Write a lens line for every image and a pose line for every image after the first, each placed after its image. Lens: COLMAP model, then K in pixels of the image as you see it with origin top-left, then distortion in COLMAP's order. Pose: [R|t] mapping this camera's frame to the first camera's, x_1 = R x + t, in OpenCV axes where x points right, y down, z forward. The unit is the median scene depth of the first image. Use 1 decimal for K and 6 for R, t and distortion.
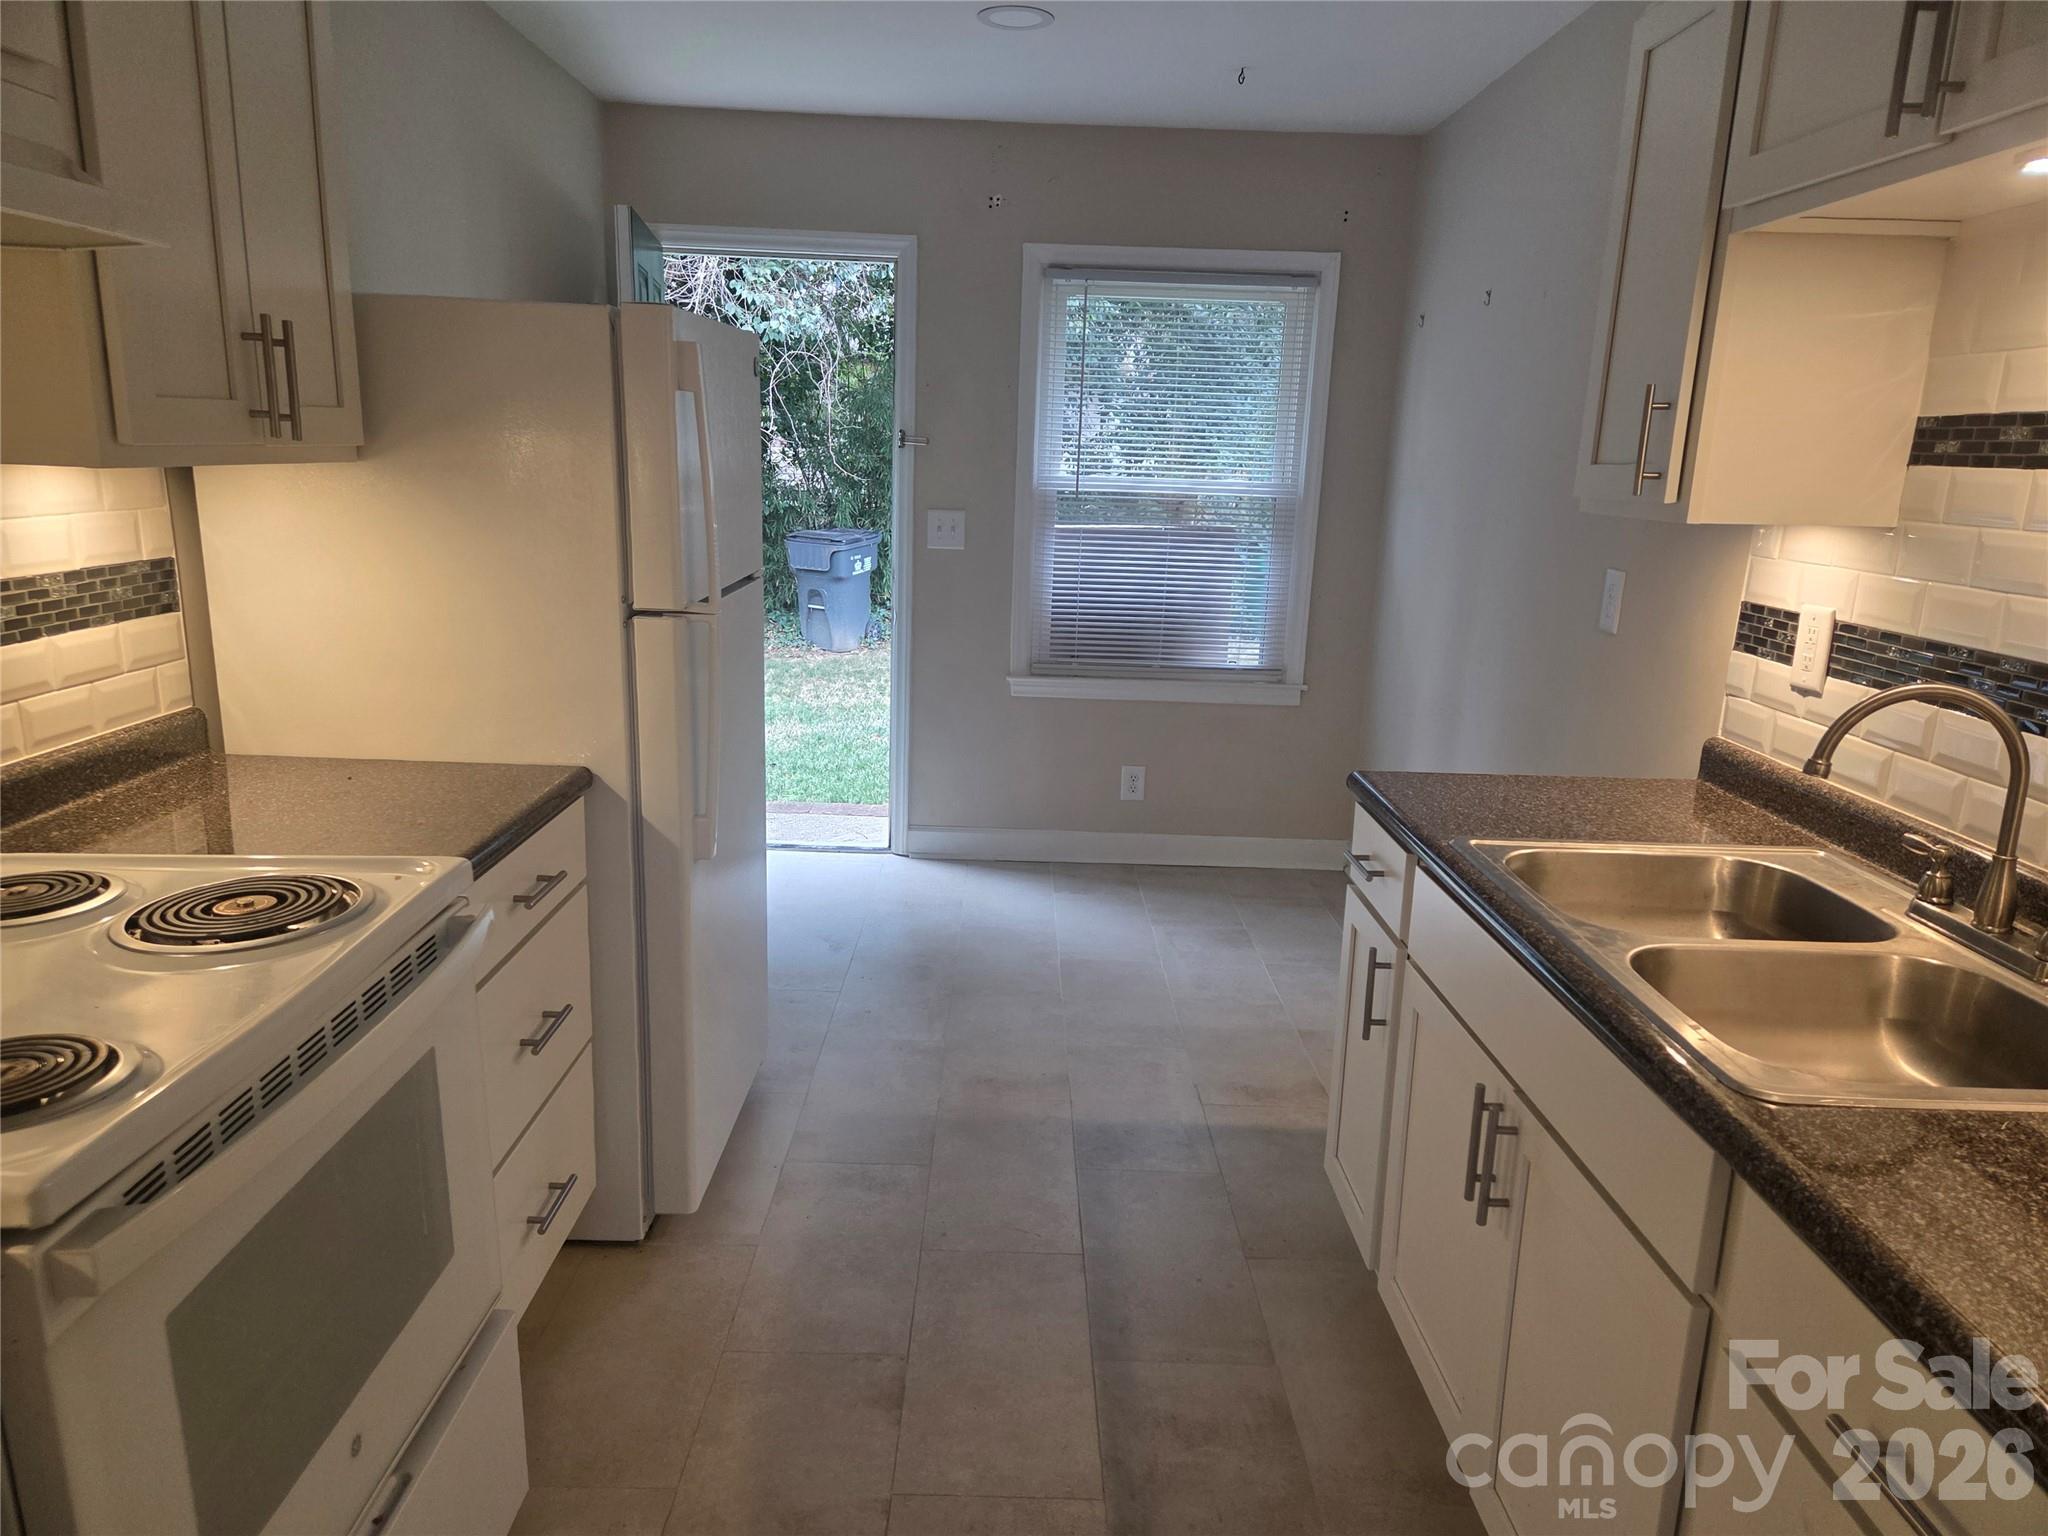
lens RADIAL K [[1349.1, 0, 1017.0], [0, 1349.1, 762.5], [0, 0, 1]] dist [0.026955, -0.001518]
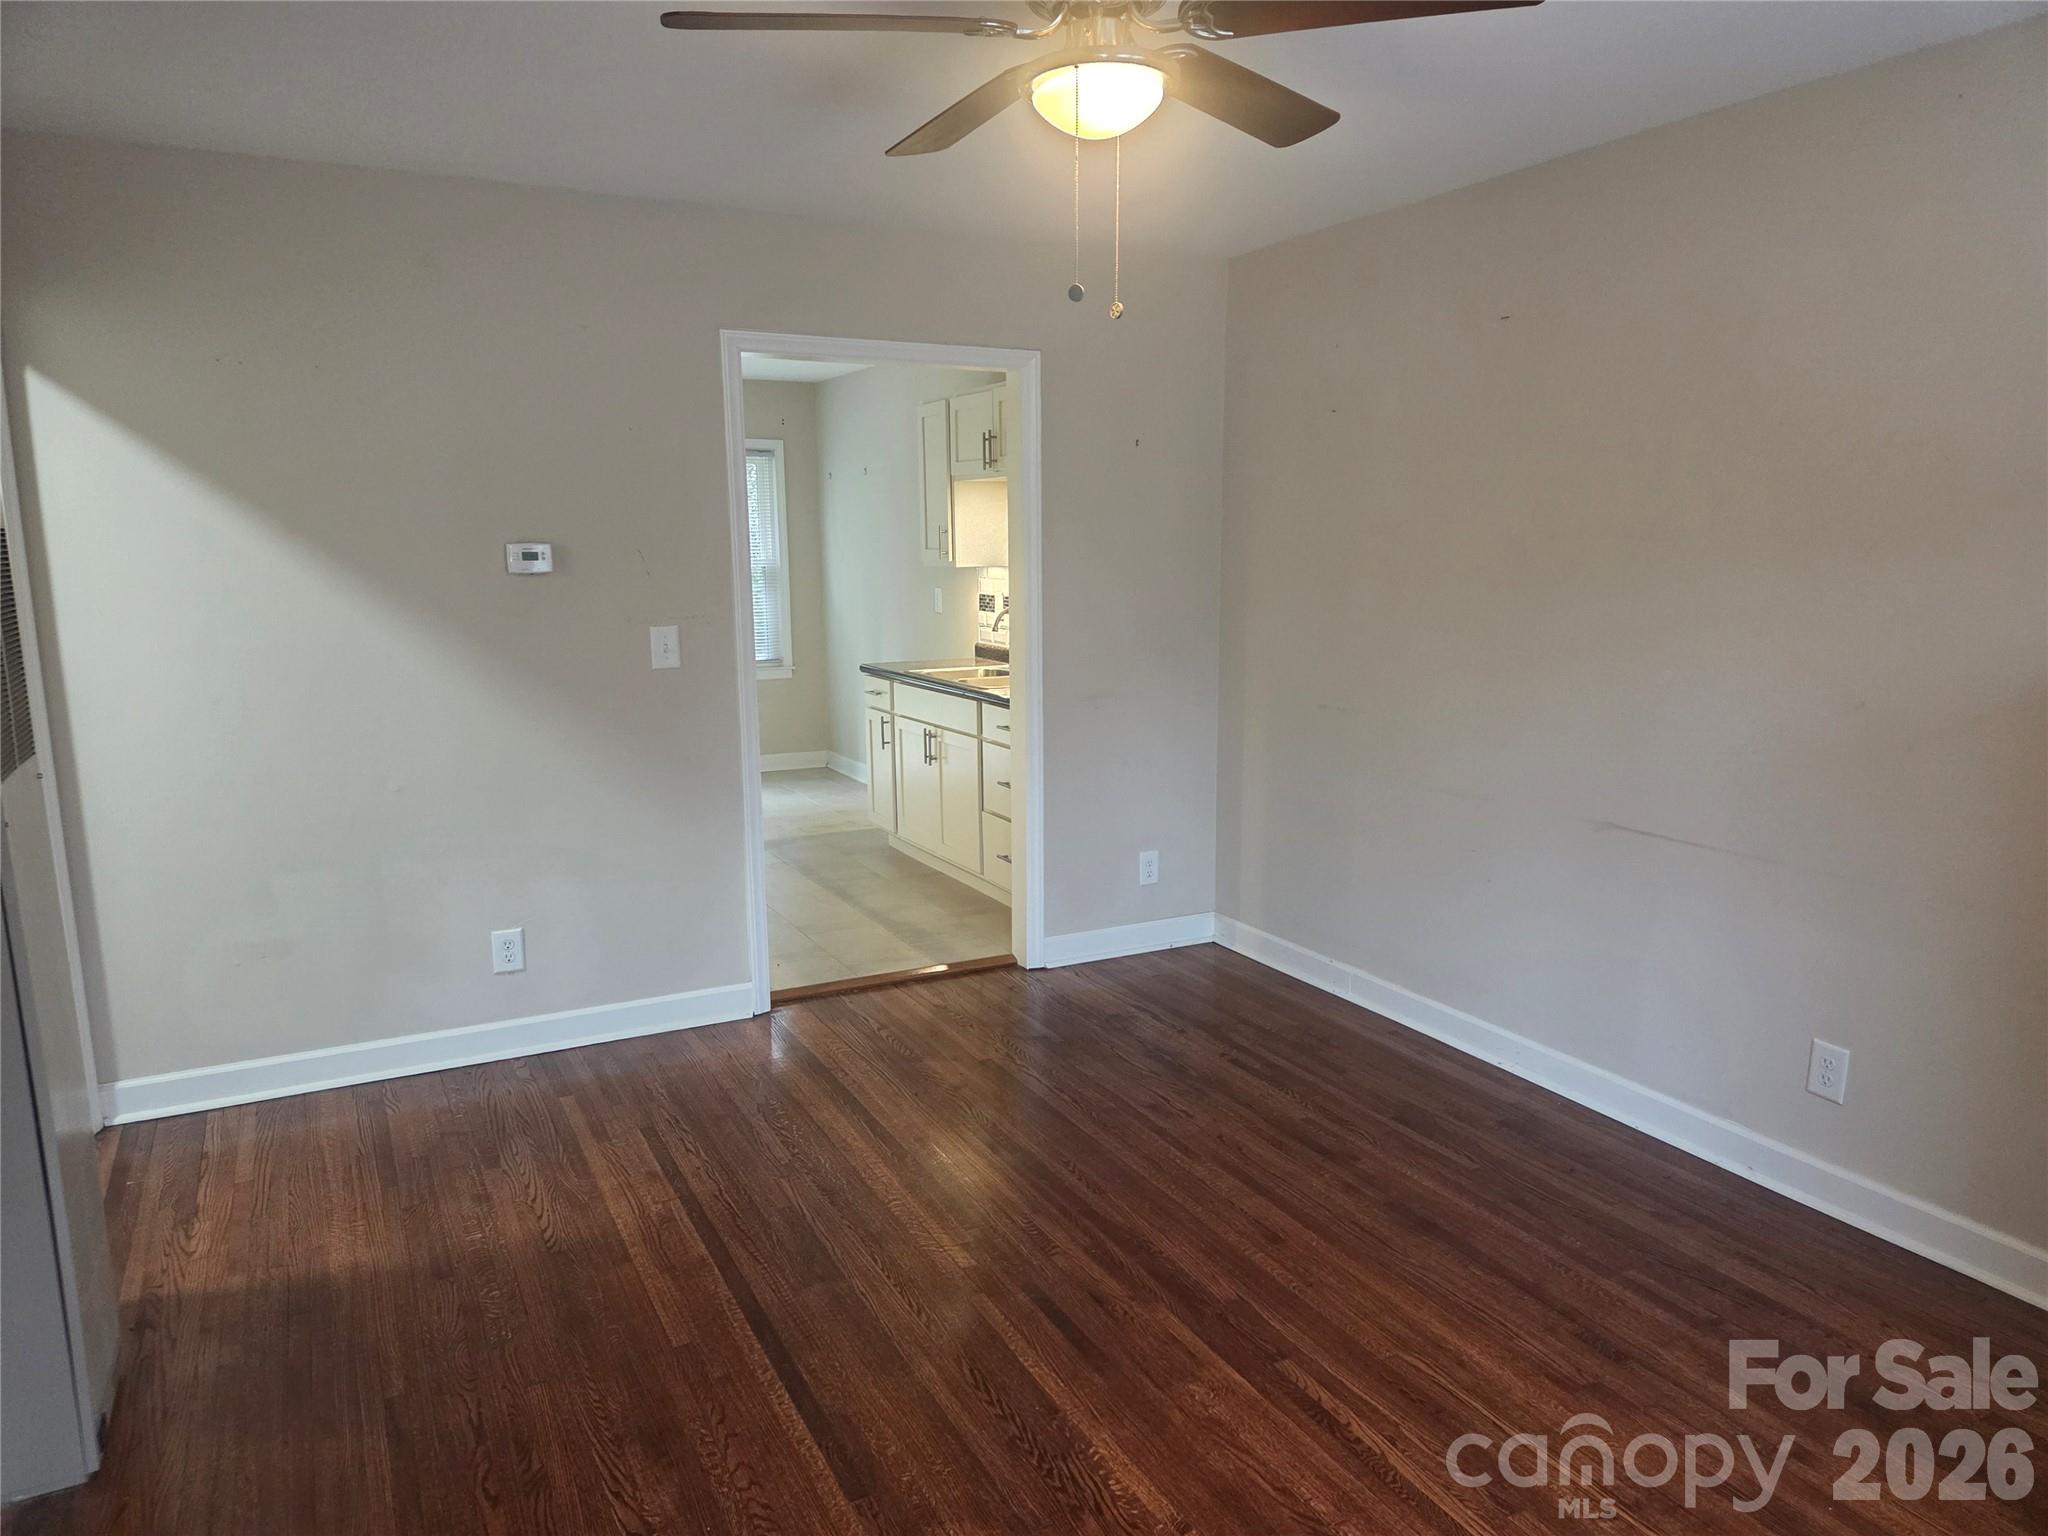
lens RADIAL K [[1349.1, 0, 1021.6], [0, 1349.1, 772.1], [0, 0, 1]] dist [0.026955, -0.001518]
pose [[0.885572, -0.123936, 0.447664, -0.758515], [0.142111, 0.989825, -0.007090, 0.305884], [-0.442230, 0.069897, 0.894174, -1.668007]]
